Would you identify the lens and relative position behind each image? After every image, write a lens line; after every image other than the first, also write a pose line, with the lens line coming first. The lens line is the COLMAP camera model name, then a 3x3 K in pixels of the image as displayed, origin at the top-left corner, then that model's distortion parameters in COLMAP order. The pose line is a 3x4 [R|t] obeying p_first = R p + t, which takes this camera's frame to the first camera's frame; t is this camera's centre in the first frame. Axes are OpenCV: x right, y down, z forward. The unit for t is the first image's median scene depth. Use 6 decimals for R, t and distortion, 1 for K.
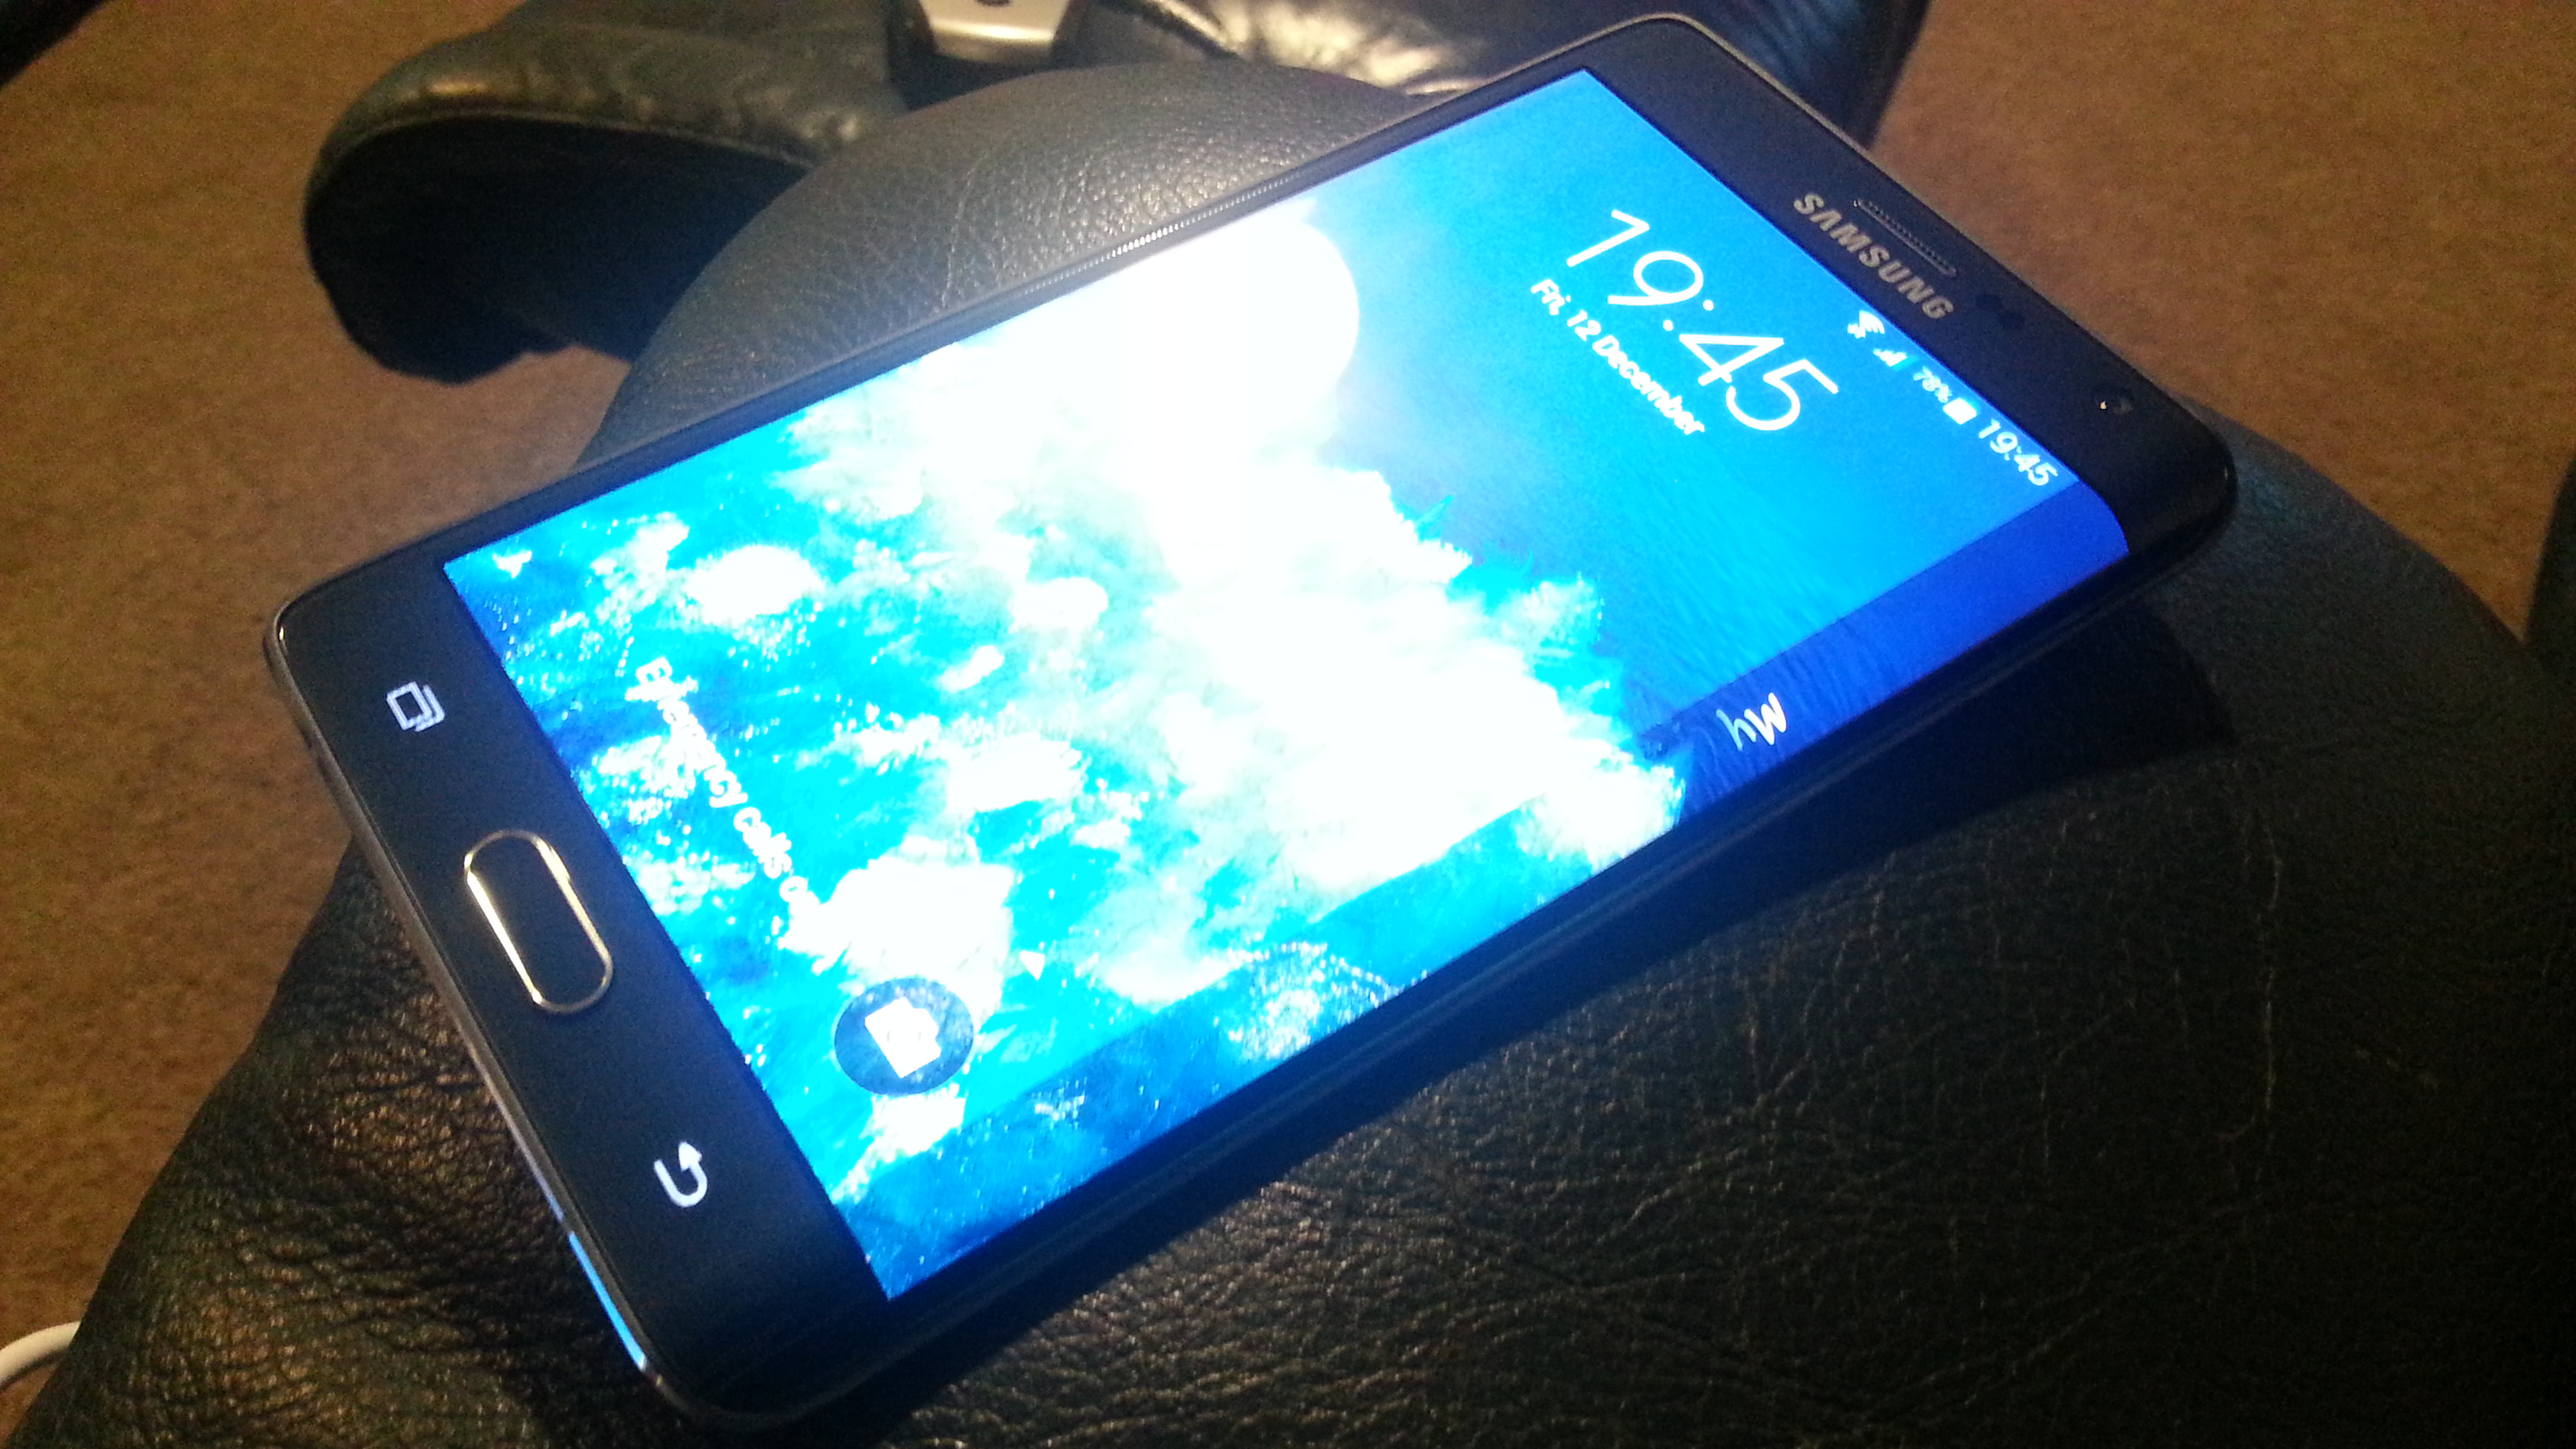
lens RADIAL K [[2265.3, 0, 1280.6], [0, 2265.3, 732.4], [0, 0, 1]] dist [-0.005496, -0.085555]
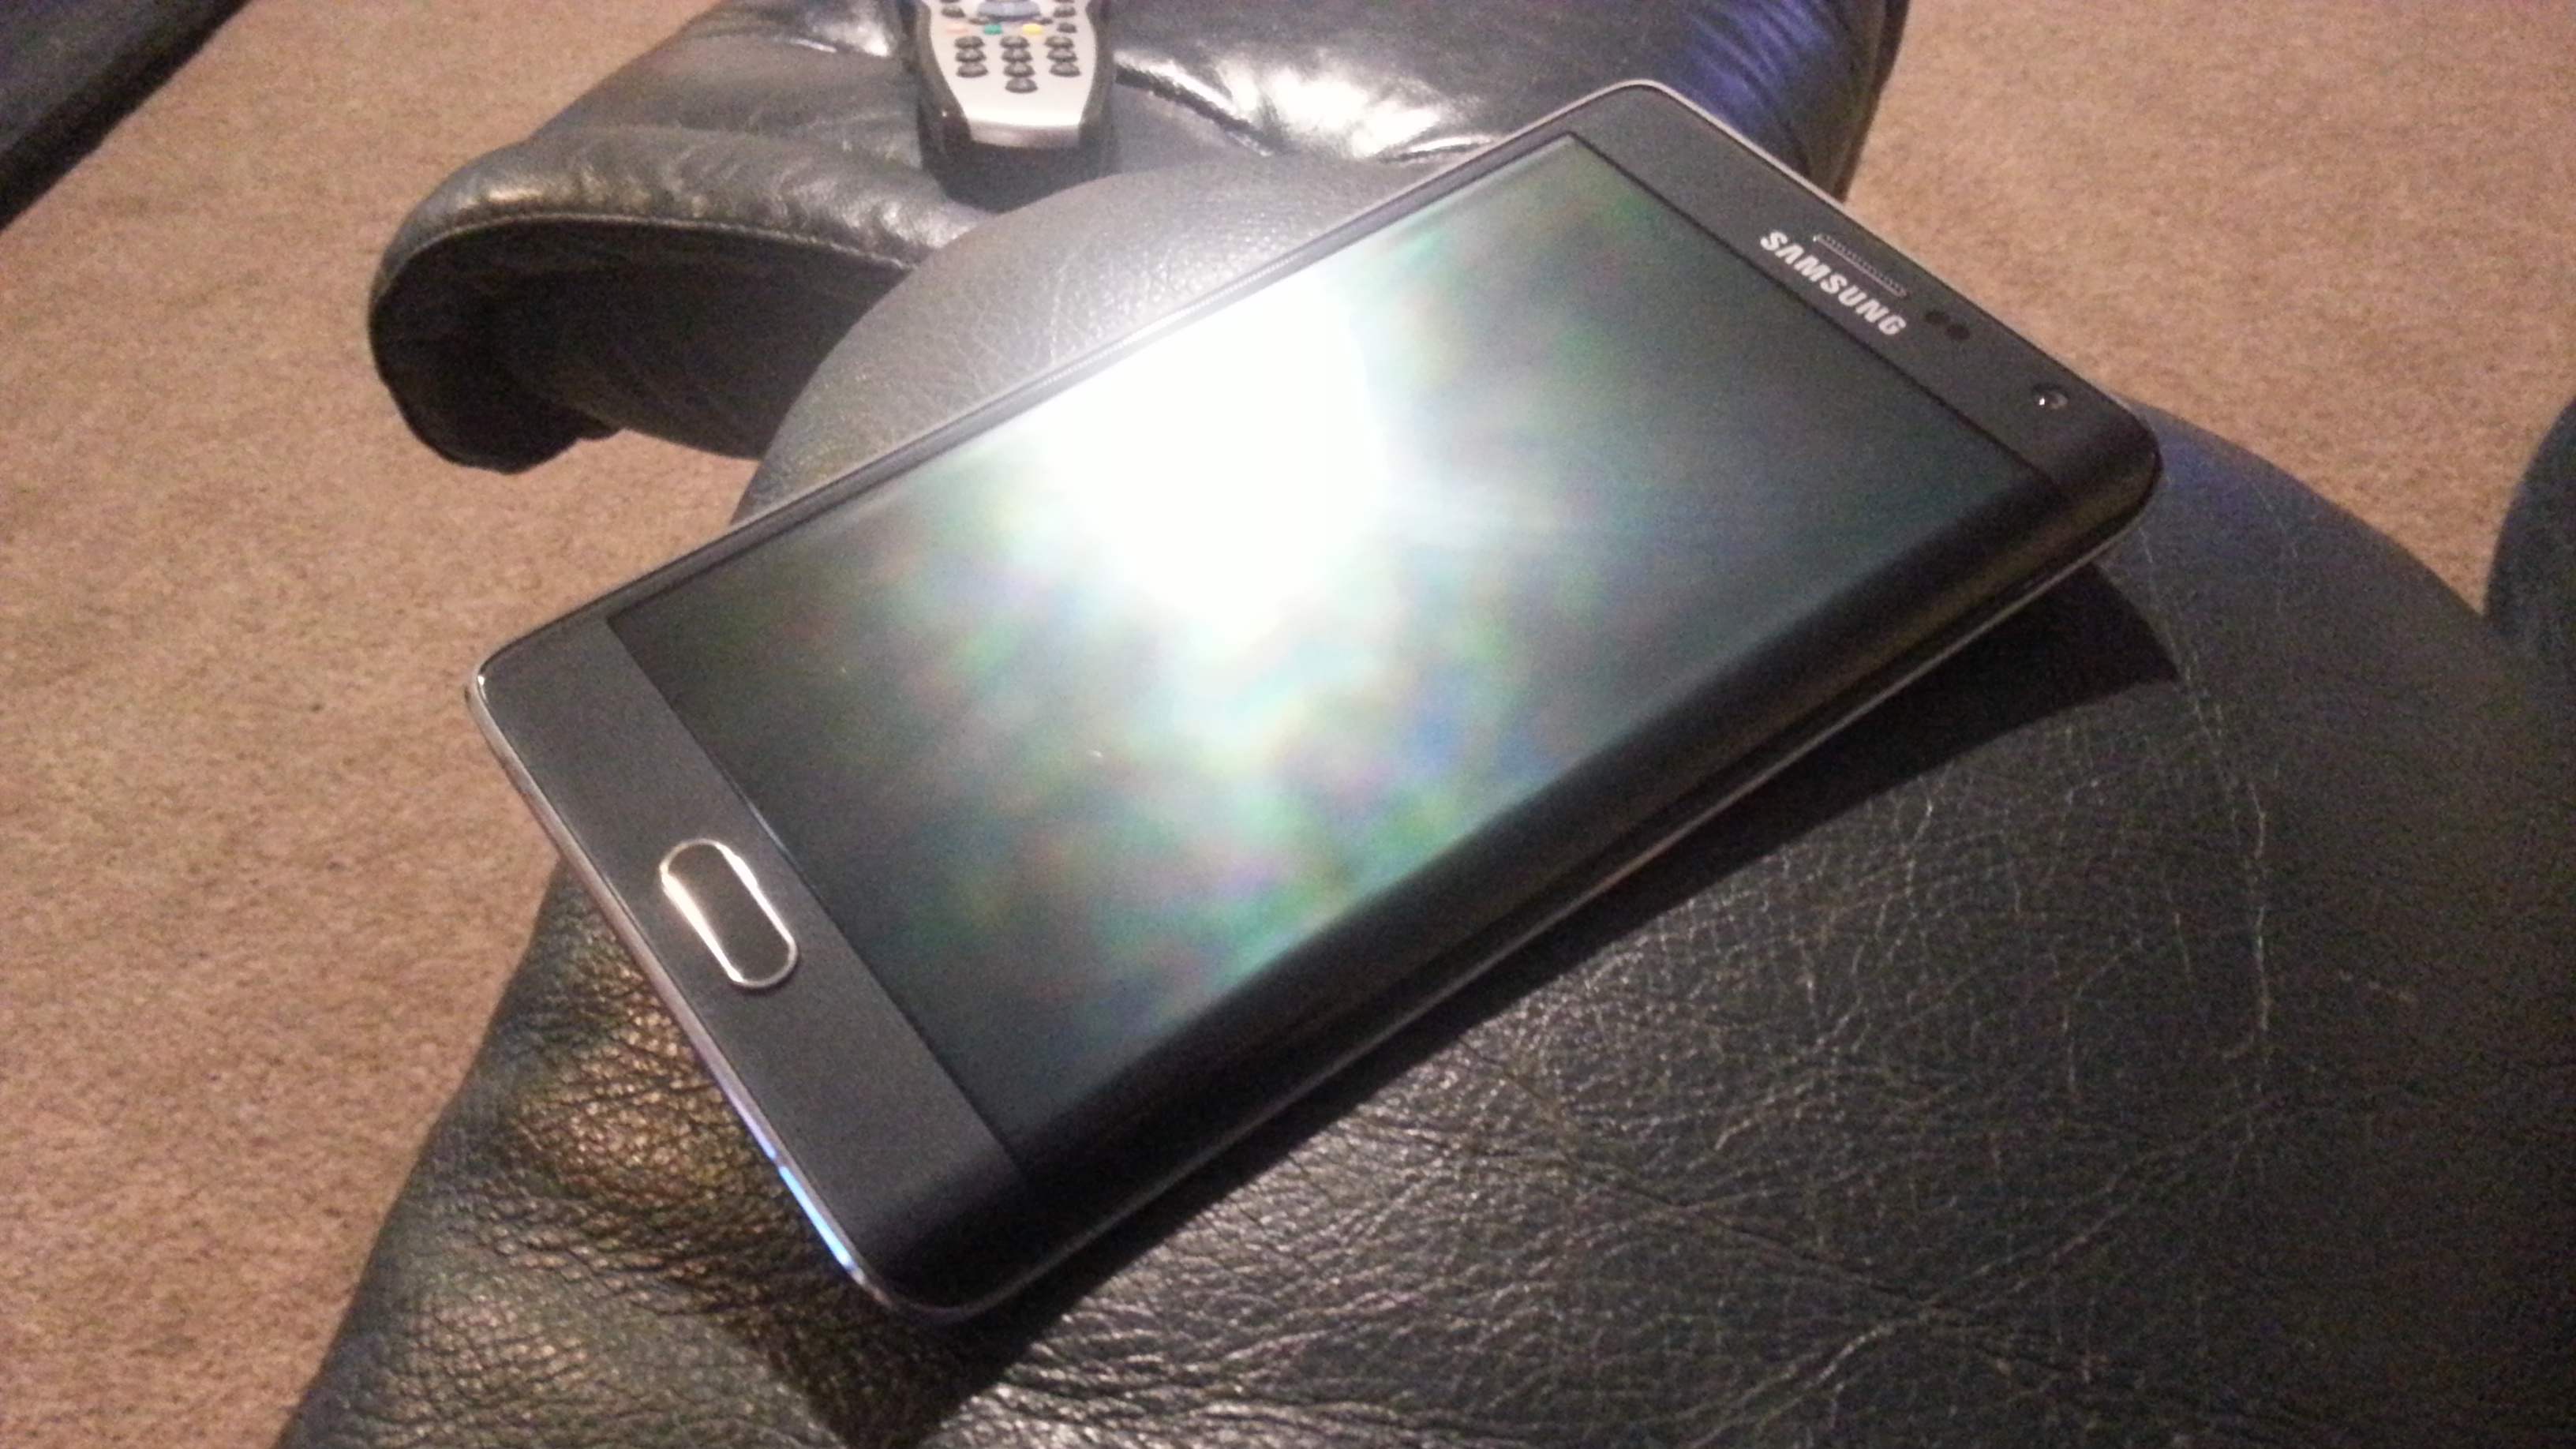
lens RADIAL K [[2265.3, 0, 1271.0], [0, 2265.3, 676.2], [0, 0, 1]] dist [-0.005496, -0.085555]
pose [[0.998641, -0.051527, -0.007814, -0.047926], [0.051150, 0.997783, -0.042588, 0.010807], [0.009992, 0.042130, 0.999062, -0.159087]]
